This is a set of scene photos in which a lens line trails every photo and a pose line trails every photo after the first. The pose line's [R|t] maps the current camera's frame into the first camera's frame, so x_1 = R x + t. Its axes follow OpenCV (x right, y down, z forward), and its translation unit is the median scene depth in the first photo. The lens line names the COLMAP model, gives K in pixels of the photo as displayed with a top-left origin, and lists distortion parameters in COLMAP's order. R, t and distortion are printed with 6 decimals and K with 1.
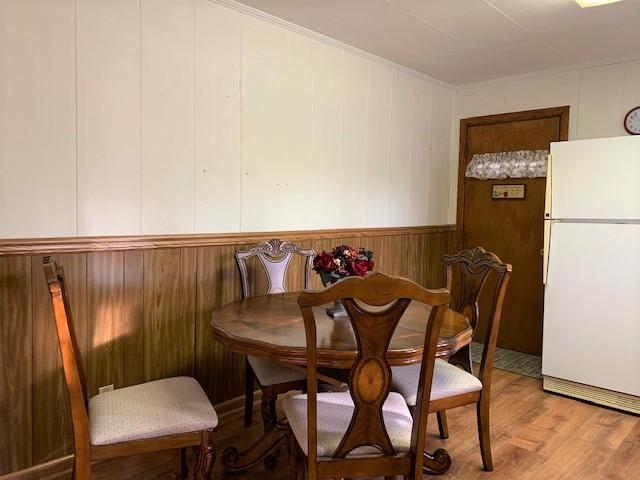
lens RADIAL K [[487.6, 0, 320.0], [0, 487.6, 240.0], [0, 0, 1]] dist [0.009754, 0.002311]
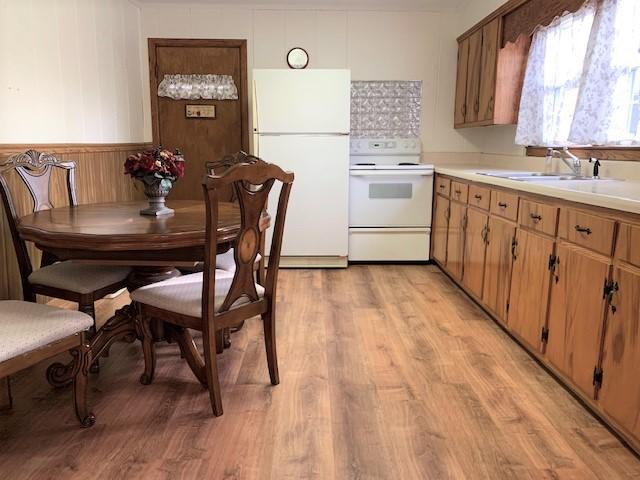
lens RADIAL K [[480.3, 0, 320.0], [0, 480.3, 240.0], [0, 0, 1]] dist [0.032695, -0.059705]
pose [[0.716515, -0.145253, 0.682282, -0.233383], [0.045126, 0.985683, 0.162455, 0.027405], [-0.696111, -0.085613, 0.712811, -0.017719]]
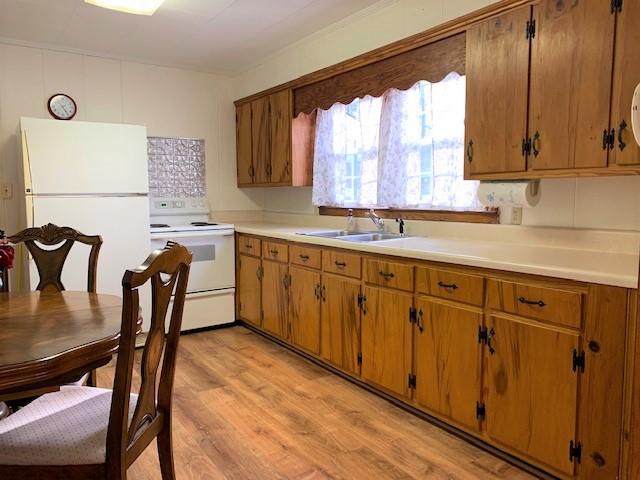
lens RADIAL K [[480.3, 0, 320.0], [0, 480.3, 240.0], [0, 0, 1]] dist [0.032695, -0.059705]
pose [[0.217625, -0.104134, 0.970461, -0.287600], [0.057201, 0.993944, 0.093827, -0.006010], [-0.974355, 0.035093, 0.222264, 0.158946]]
